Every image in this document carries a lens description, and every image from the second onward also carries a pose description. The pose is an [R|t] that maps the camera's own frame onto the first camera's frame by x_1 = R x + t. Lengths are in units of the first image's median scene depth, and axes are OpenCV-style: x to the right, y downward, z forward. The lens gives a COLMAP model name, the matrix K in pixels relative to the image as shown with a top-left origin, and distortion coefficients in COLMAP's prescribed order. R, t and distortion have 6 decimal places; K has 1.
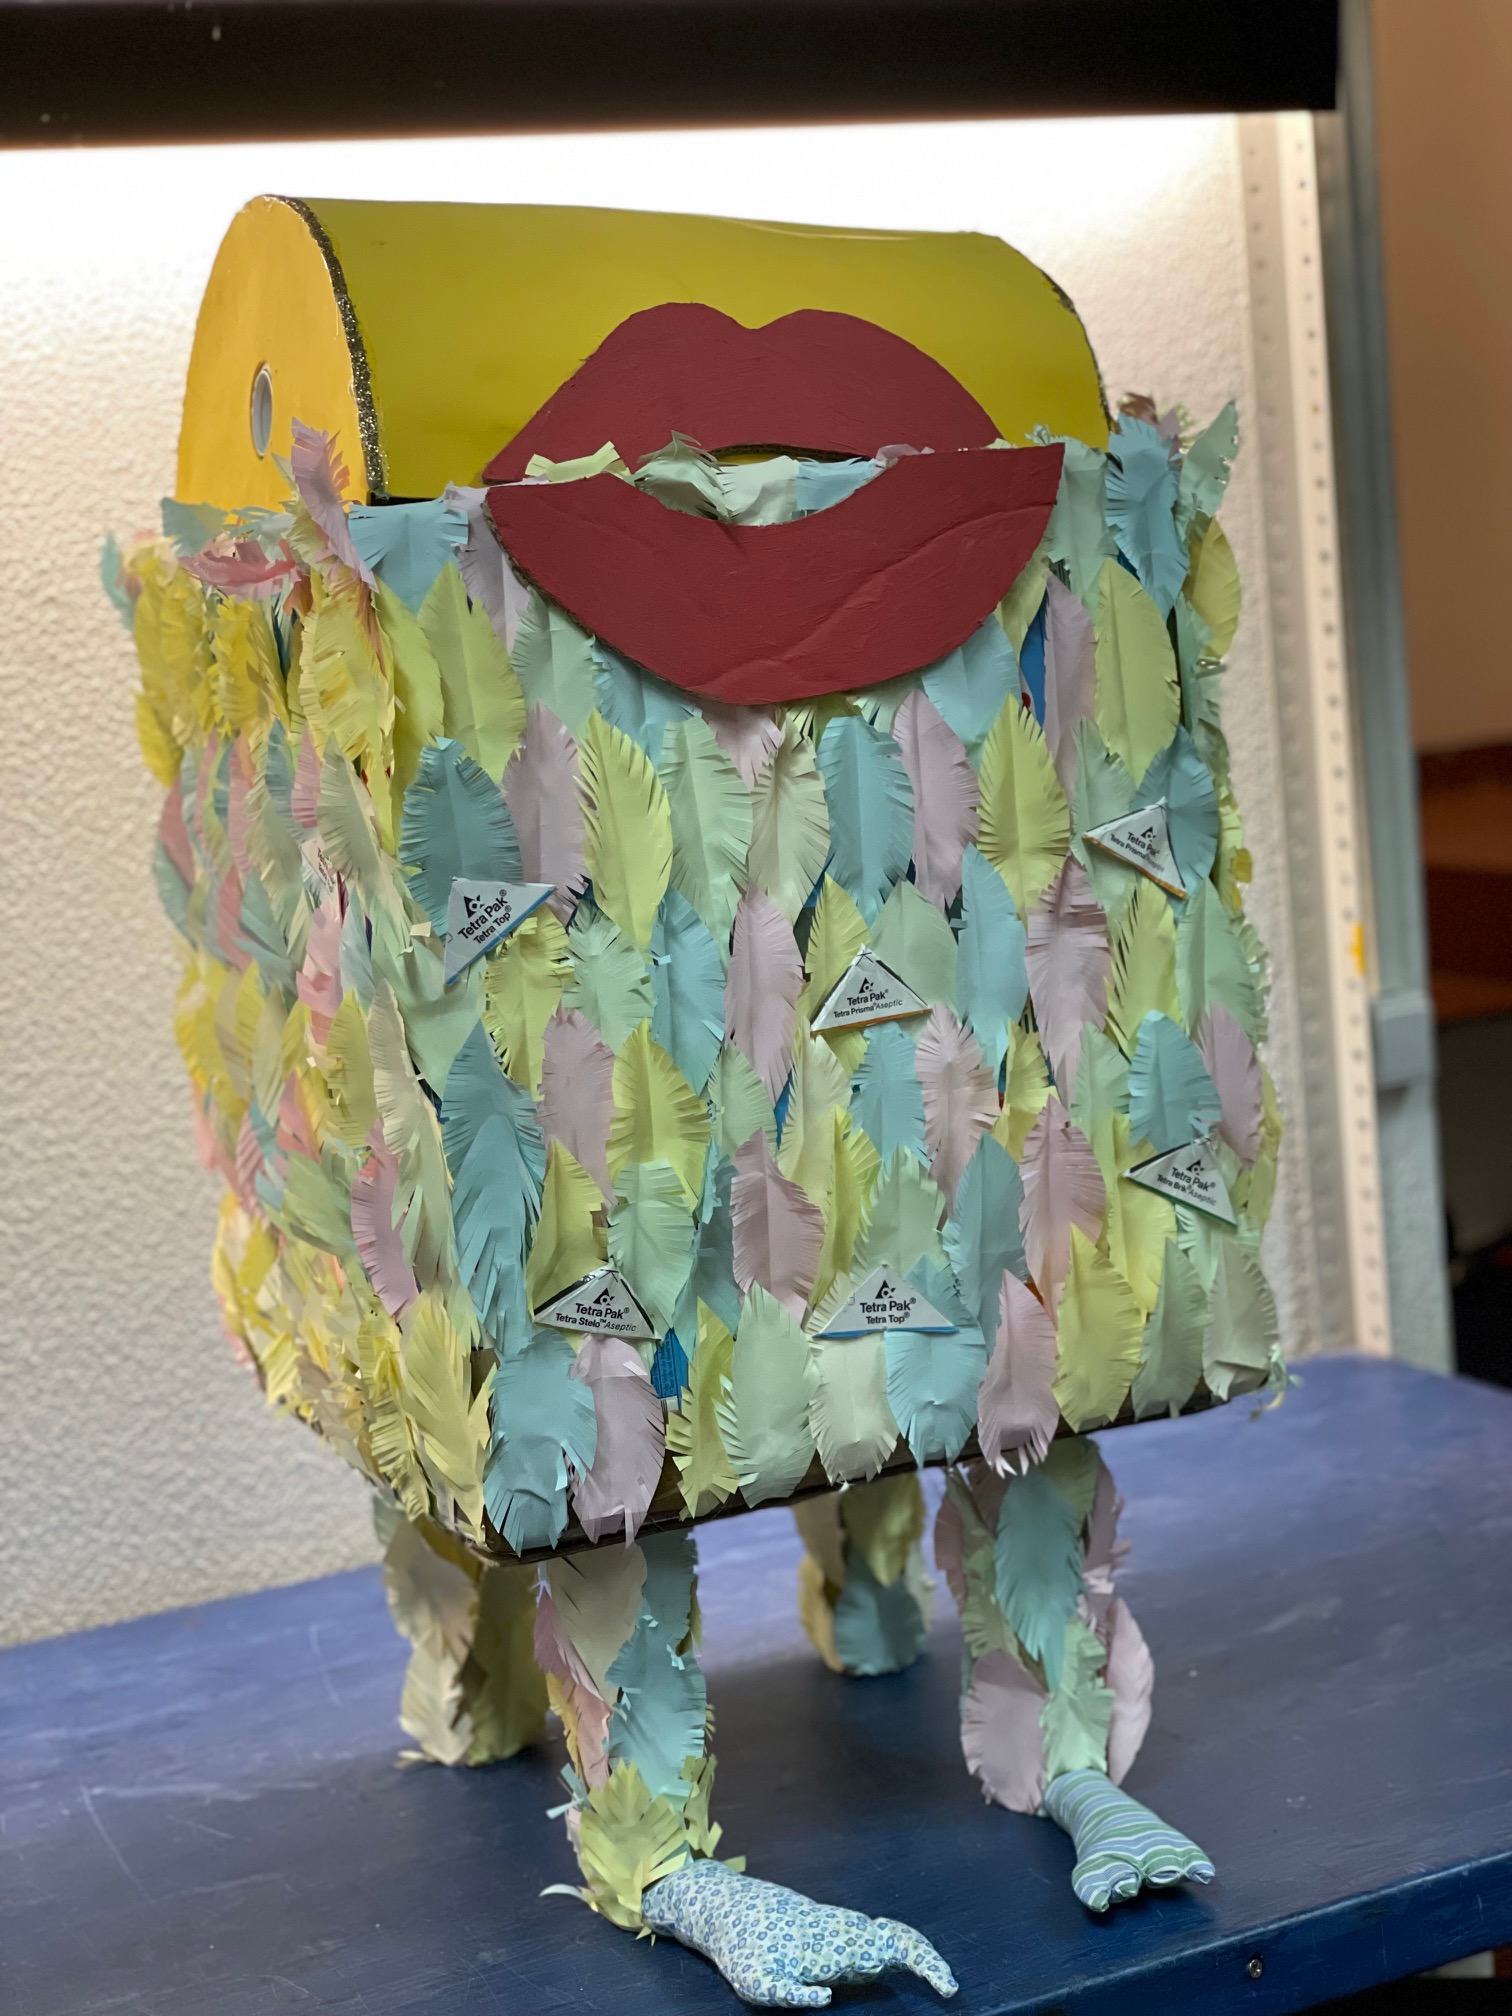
lens RADIAL K [[3056.1, 0, 756.0], [0, 3056.1, 1008.0], [0, 0, 1]] dist [0.053212, 0.071550]
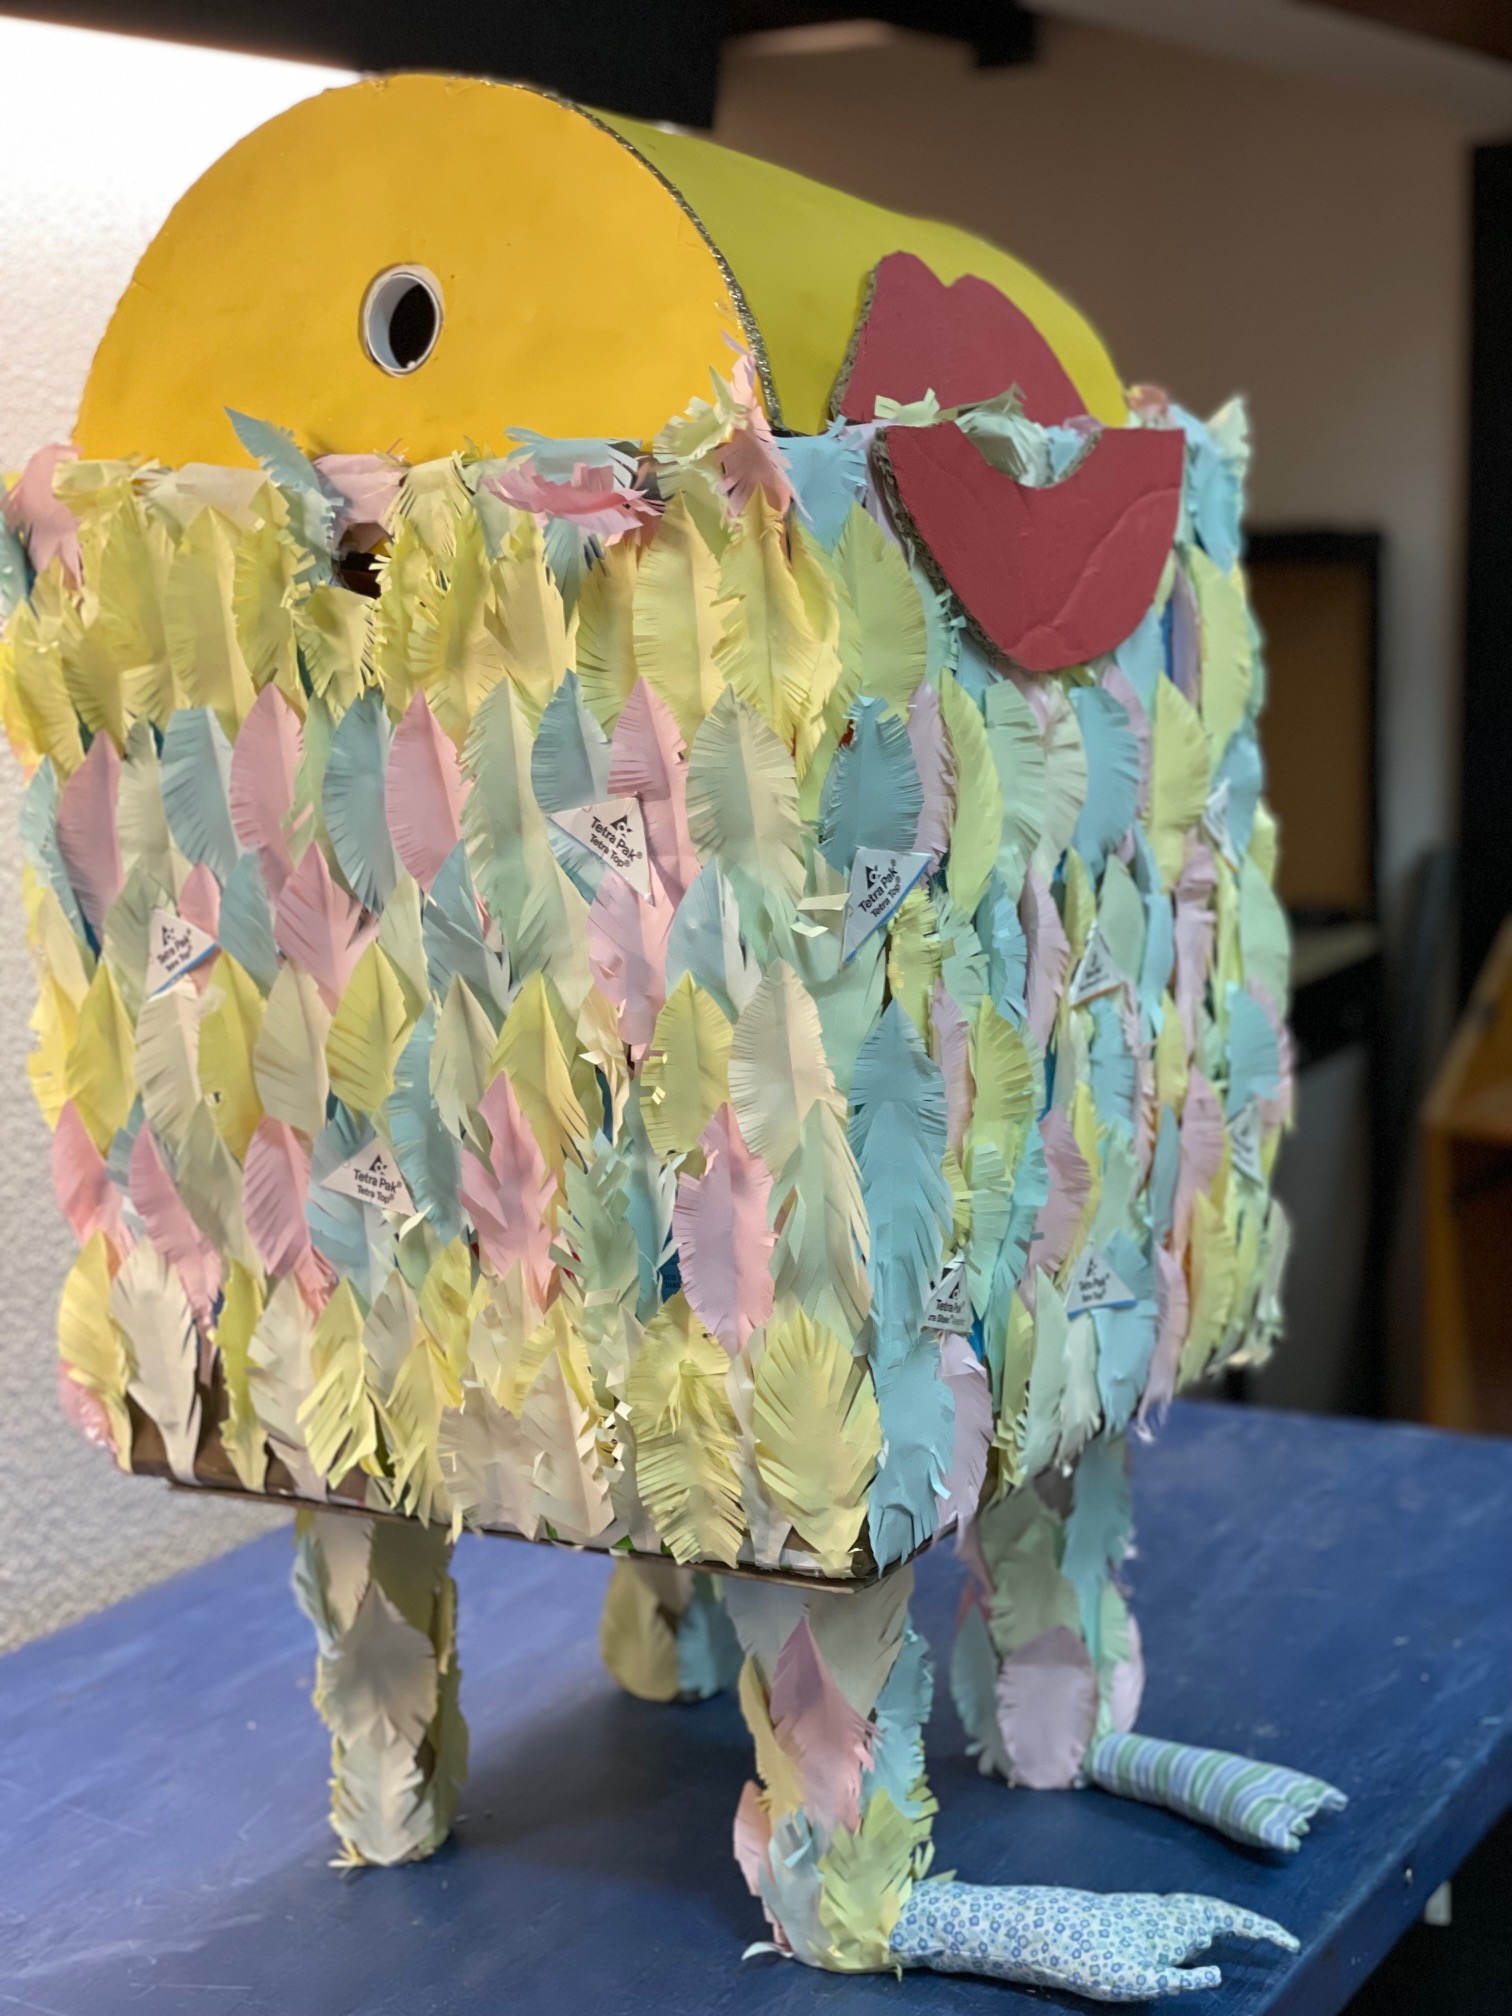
lens RADIAL K [[3039.7, 0, 756.0], [0, 3039.7, 1008.0], [0, 0, 1]] dist [0.054397, -0.025010]
pose [[0.823510, -0.027731, 0.566624, -0.622770], [0.037602, 0.999276, -0.005744, 0.010043], [-0.566055, 0.026036, 0.823956, 0.253551]]
